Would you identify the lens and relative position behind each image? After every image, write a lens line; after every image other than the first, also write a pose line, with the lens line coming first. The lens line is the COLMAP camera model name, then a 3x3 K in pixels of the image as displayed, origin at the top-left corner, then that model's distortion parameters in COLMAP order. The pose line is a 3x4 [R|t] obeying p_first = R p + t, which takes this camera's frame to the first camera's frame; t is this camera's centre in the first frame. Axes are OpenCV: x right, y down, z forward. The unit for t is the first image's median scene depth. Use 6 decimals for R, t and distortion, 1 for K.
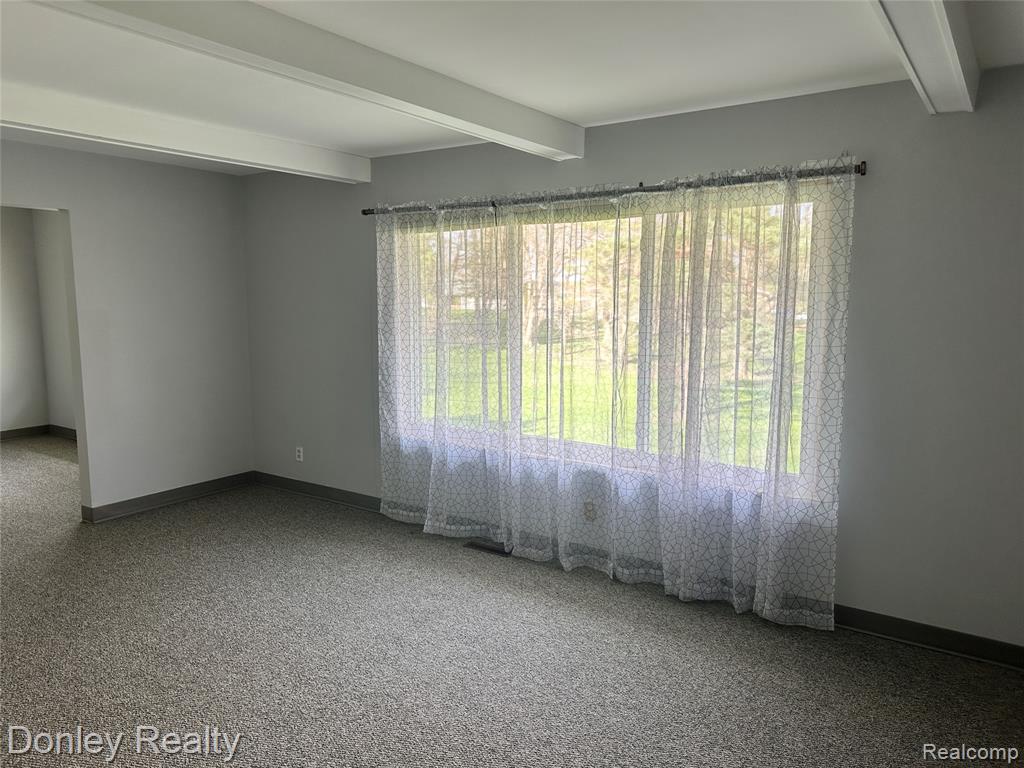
lens RADIAL K [[724.9, 0, 512.6], [0, 724.9, 388.8], [0, 0, 1]] dist [0.040435, -0.008170]
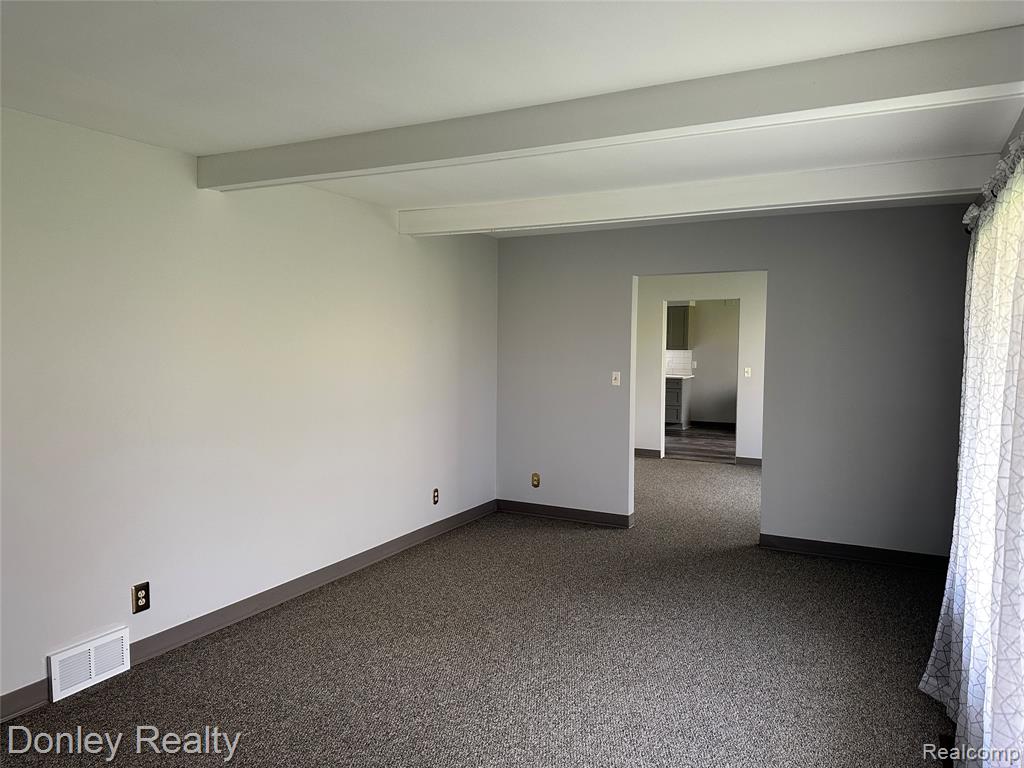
lens RADIAL K [[724.9, 0, 513.9], [0, 724.9, 383.5], [0, 0, 1]] dist [0.040435, -0.008170]
pose [[0.137859, 0.066799, -0.988197, 0.507399], [-0.140136, 0.989002, 0.047303, -0.068377], [0.980488, 0.131961, 0.145703, 0.501403]]
